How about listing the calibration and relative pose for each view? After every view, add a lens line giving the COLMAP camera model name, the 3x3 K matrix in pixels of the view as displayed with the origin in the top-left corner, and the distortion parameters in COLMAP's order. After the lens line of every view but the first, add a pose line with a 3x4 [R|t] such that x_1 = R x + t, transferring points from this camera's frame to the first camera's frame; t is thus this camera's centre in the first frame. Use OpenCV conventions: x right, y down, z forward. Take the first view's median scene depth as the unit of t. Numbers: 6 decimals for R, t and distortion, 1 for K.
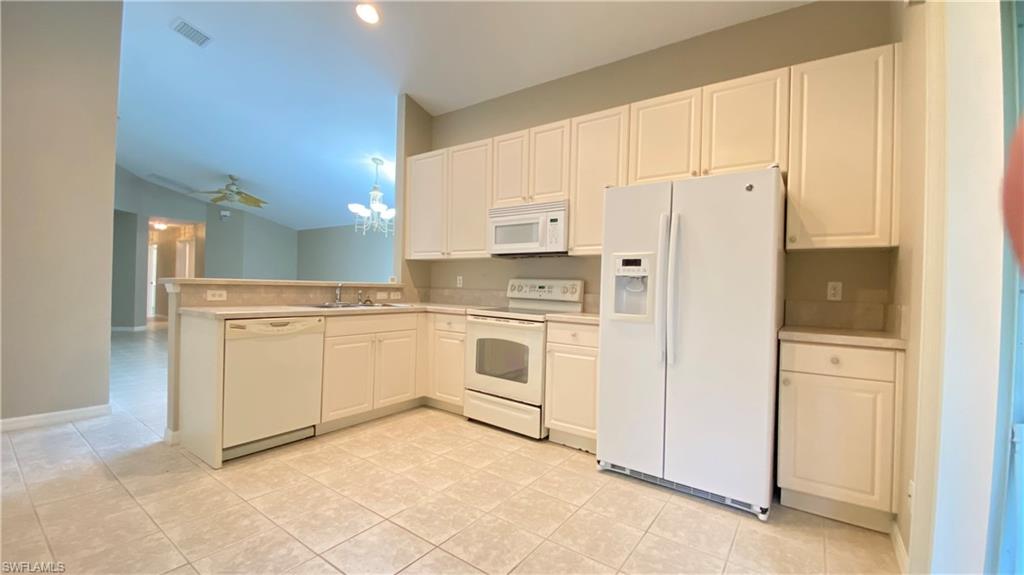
lens RADIAL K [[414.2, 0, 519.6], [0, 414.2, 282.0], [0, 0, 1]] dist [-0.000783, -0.000885]
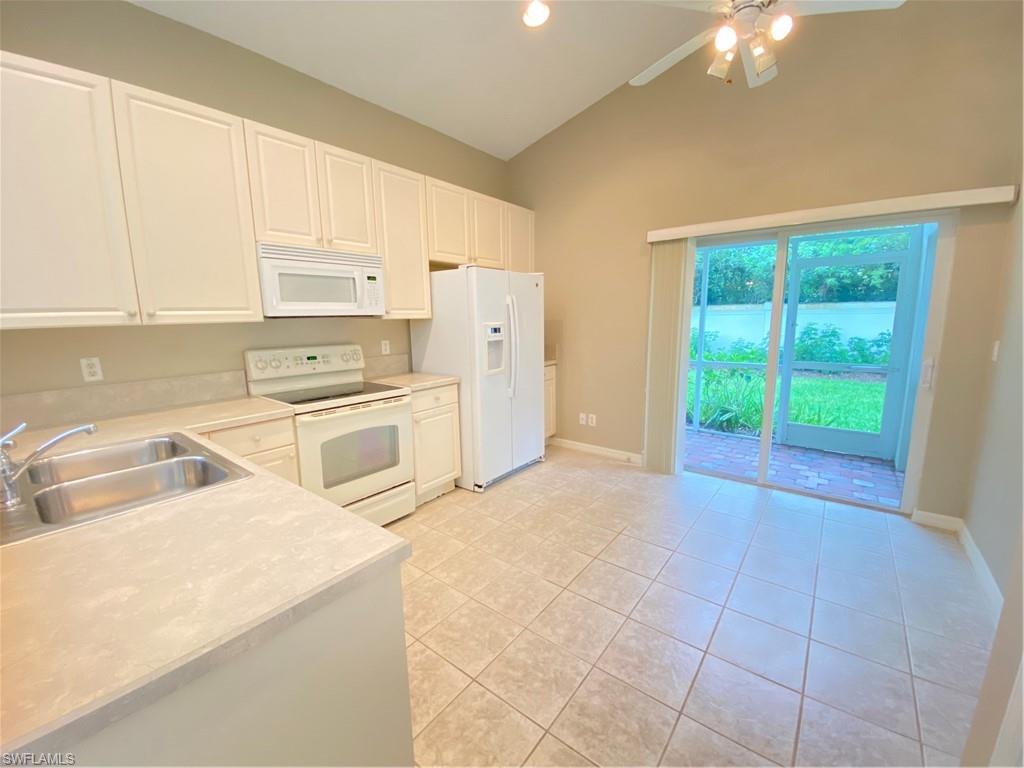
lens RADIAL K [[410.5, 0, 514.9], [0, 410.5, 389.0], [0, 0, 1]] dist [-0.001279, -0.002556]
pose [[0.031641, -0.207069, 0.977814, -1.062881], [-0.002973, 0.978280, 0.207264, -0.138217], [-0.999495, -0.009465, 0.030338, 0.919208]]
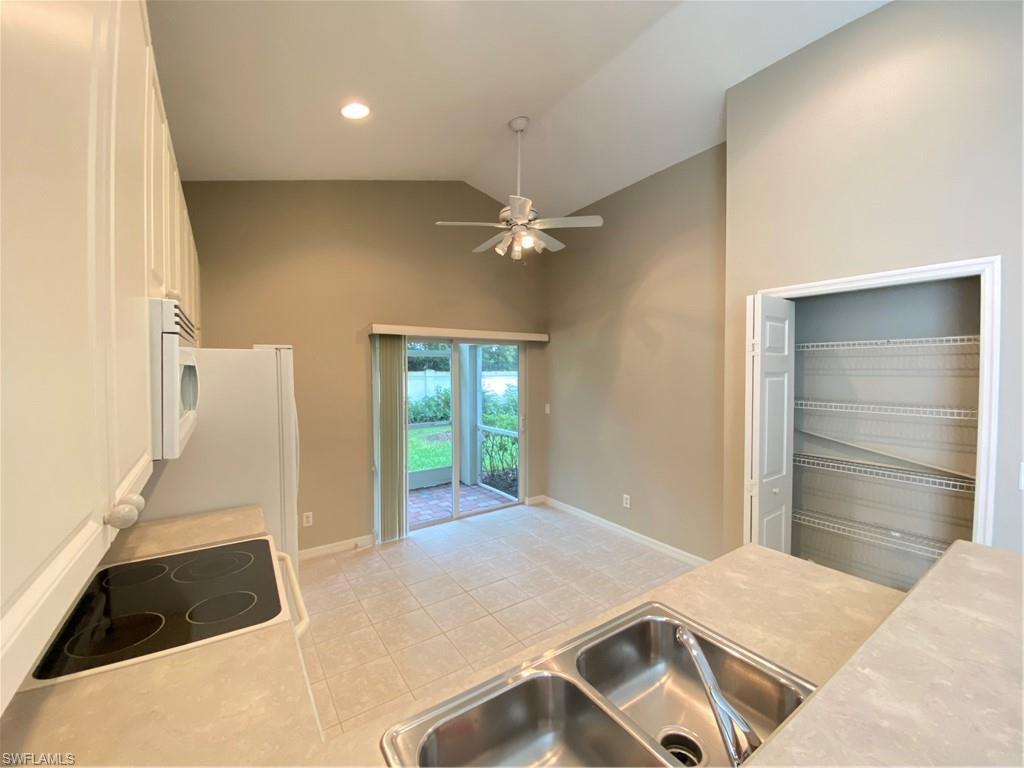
lens RADIAL K [[410.5, 0, 510.6], [0, 410.5, 382.2], [0, 0, 1]] dist [-0.001279, -0.002556]
pose [[-0.940177, -0.025588, 0.339725, -0.586587], [-0.018802, 0.999553, 0.023252, -0.206308], [-0.340168, 0.015473, -0.940237, 1.806397]]
